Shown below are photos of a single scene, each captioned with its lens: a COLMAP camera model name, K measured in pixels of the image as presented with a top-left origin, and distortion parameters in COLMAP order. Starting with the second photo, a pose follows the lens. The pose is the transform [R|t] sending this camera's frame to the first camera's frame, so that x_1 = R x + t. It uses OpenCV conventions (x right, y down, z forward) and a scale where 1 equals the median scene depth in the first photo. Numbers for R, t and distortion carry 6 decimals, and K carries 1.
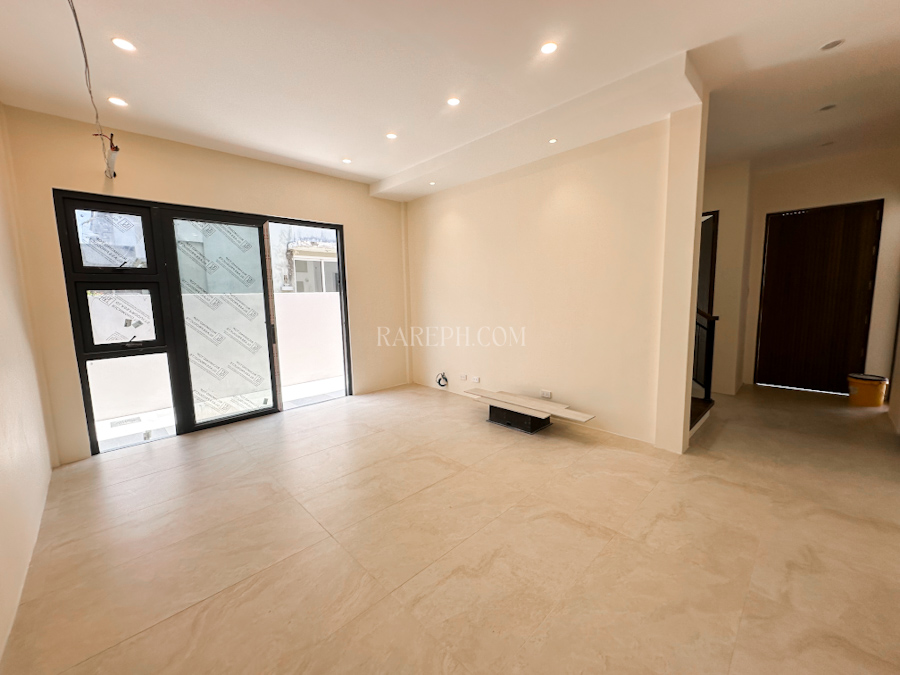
lens RADIAL K [[360.3, 0, 448.3], [0, 360.3, 335.4], [0, 0, 1]] dist [-0.000762, 0.000311]
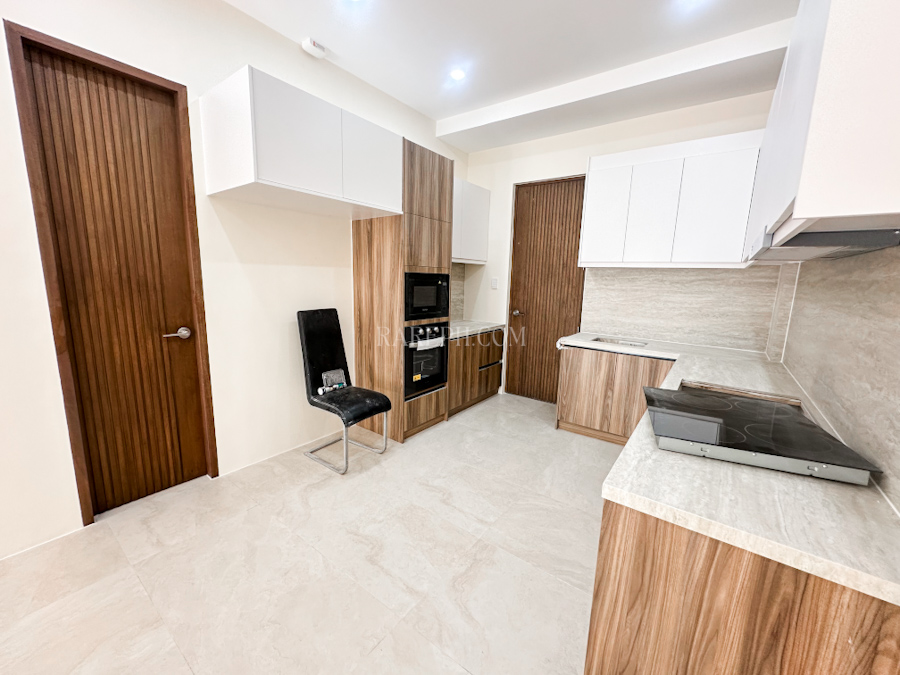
lens RADIAL K [[358.1, 0, 450.0], [0, 358.1, 337.5], [0, 0, 1]] dist [0.000105, 0.000330]
pose [[-0.161753, -0.150838, 0.975235, -0.423487], [0.085876, 0.982349, 0.166182, -0.034535], [-0.983088, 0.110630, -0.145944, 0.437134]]
